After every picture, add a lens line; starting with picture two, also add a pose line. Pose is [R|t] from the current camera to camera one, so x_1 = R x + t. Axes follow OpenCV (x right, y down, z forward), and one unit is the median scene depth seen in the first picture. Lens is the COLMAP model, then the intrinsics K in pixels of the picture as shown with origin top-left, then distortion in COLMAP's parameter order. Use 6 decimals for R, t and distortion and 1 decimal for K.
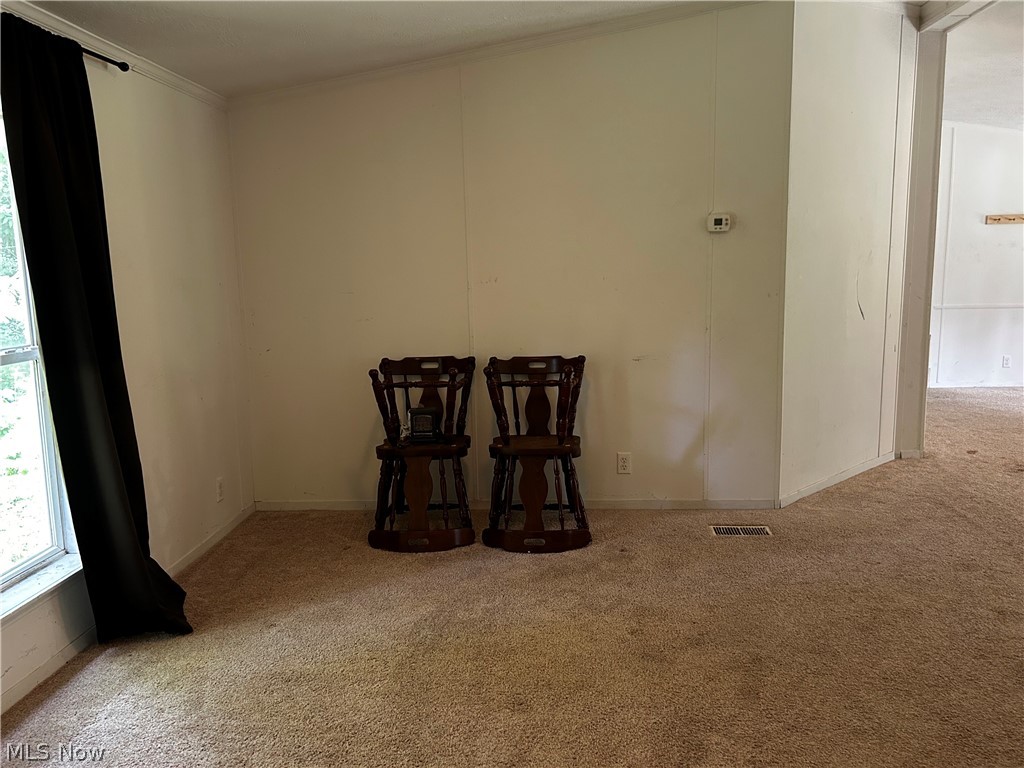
lens RADIAL K [[768.3, 0, 510.3], [0, 768.3, 378.4], [0, 0, 1]] dist [0.048230, -0.046677]
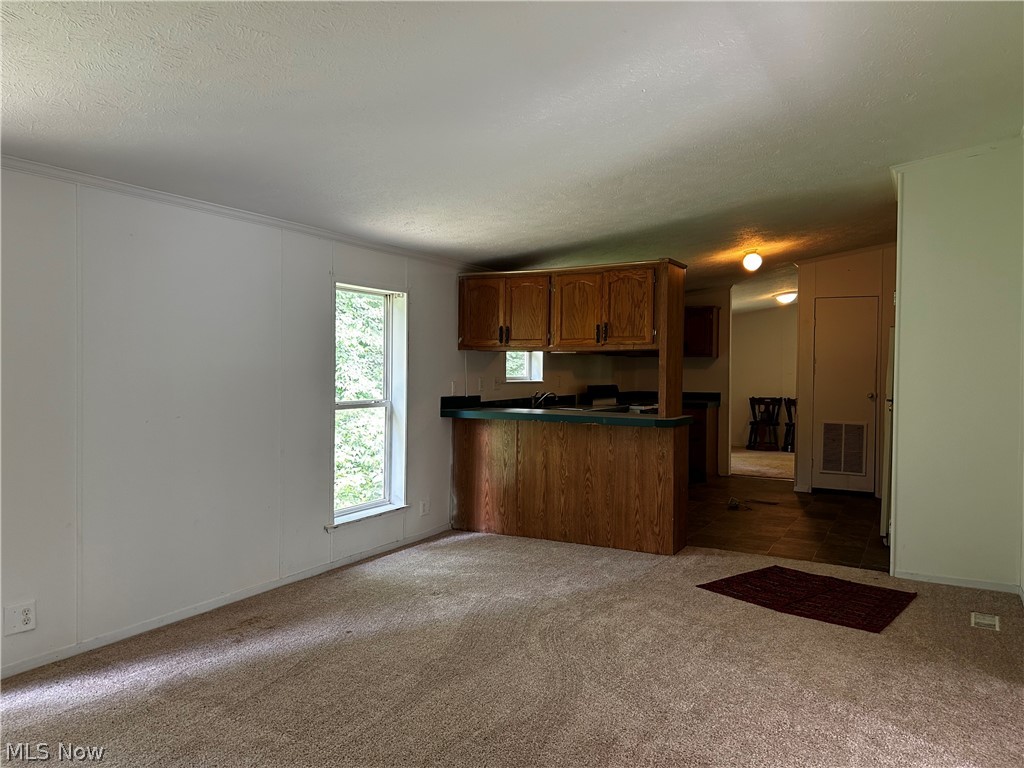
lens RADIAL K [[768.3, 0, 509.1], [0, 768.3, 384.1], [0, 0, 1]] dist [0.048230, -0.046677]
pose [[0.916219, 0.042324, -0.398435, 0.194007], [-0.093802, 0.989429, -0.110597, 0.387007], [0.389542, 0.138705, 0.910504, -2.431986]]
